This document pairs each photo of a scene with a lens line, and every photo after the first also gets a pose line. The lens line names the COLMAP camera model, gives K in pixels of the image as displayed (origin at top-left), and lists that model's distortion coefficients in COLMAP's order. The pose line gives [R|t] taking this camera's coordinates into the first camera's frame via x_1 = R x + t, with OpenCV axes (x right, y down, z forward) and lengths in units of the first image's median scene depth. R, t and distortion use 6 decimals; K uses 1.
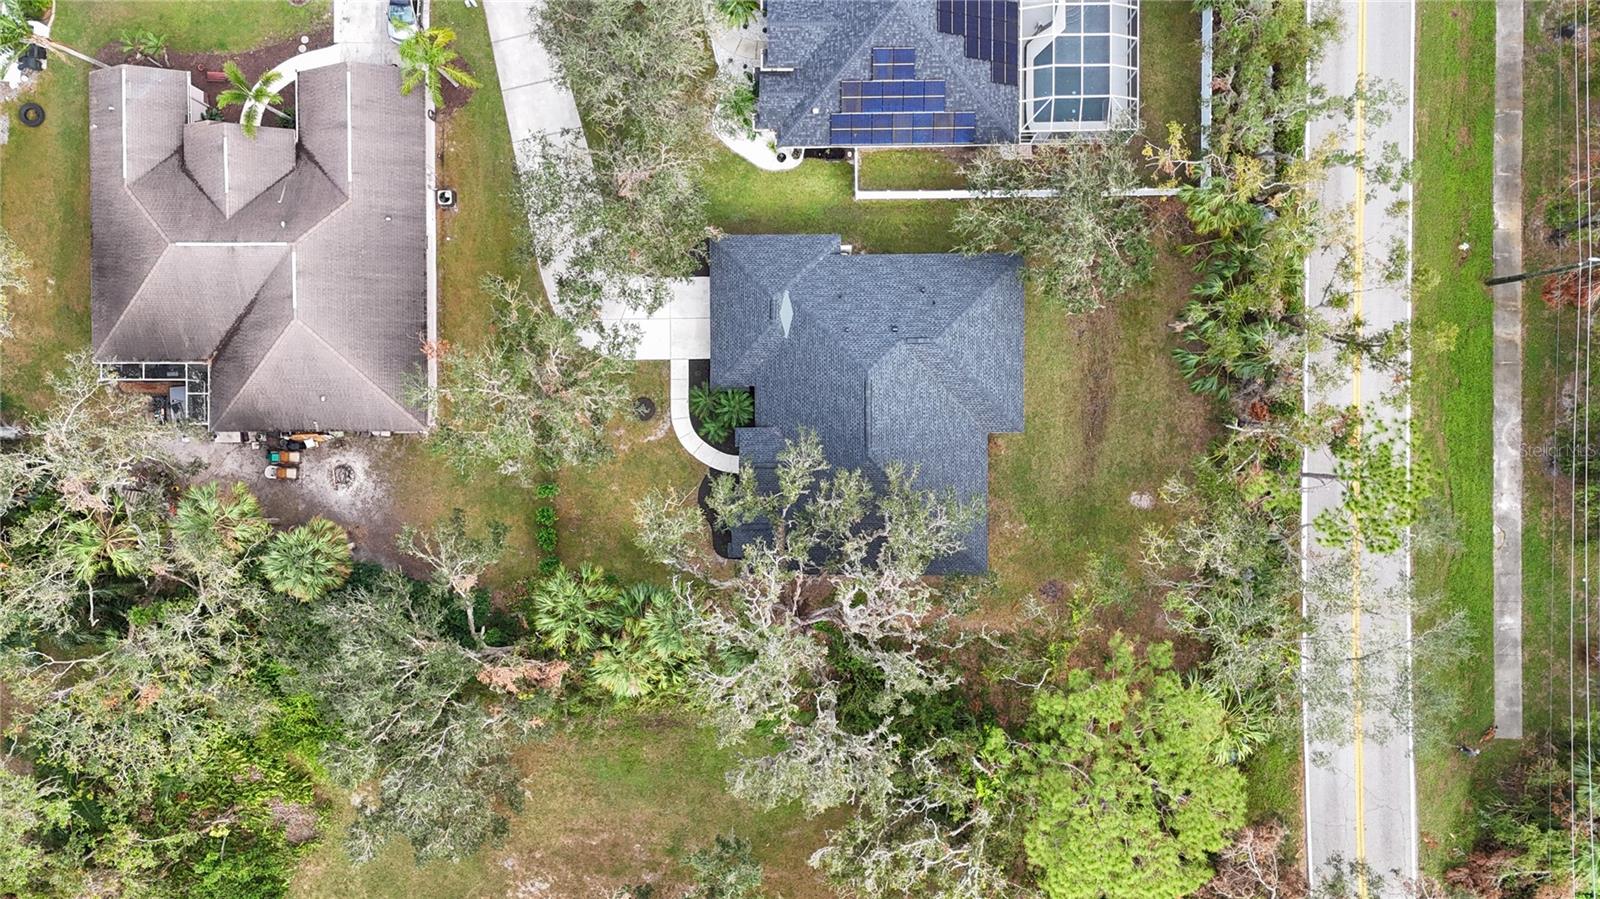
lens RADIAL K [[1153.1, 0, 800.0], [0, 1153.1, 449.5], [0, 0, 1]] dist [-0.000633, -0.001709]
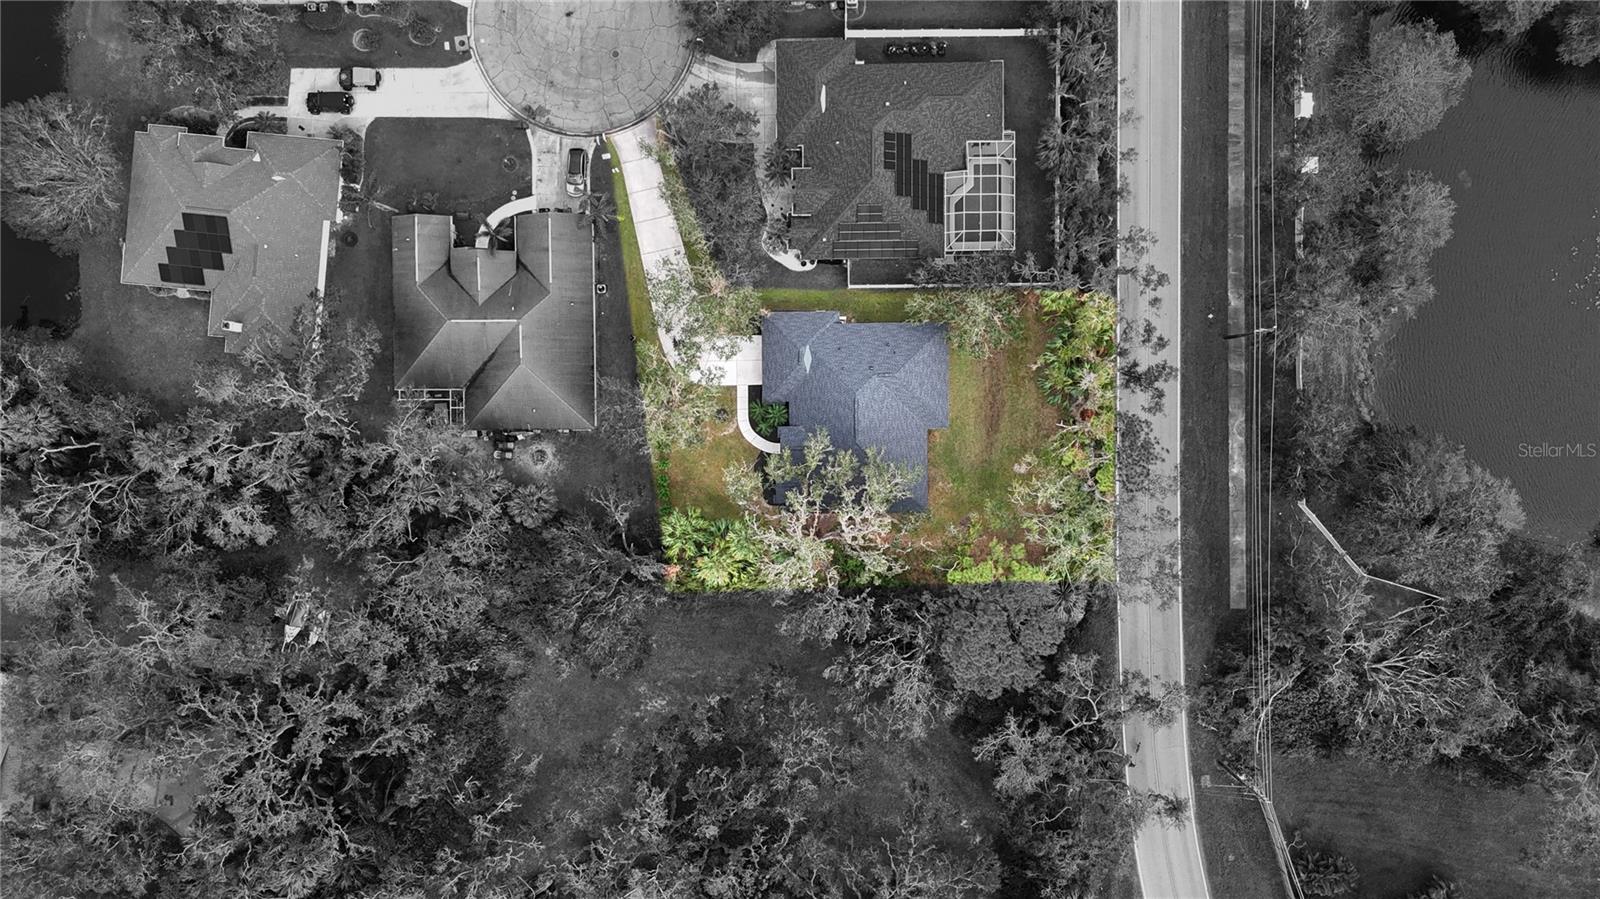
lens RADIAL K [[1153.1, 0, 800.0], [0, 1153.1, 449.5], [0, 0, 1]] dist [-0.000633, -0.001709]
pose [[0.999986, -0.005366, 0.000251, -0.024530], [0.005364, 0.999971, 0.005327, 0.006254], [-0.000280, -0.005326, 0.999986, -0.701877]]
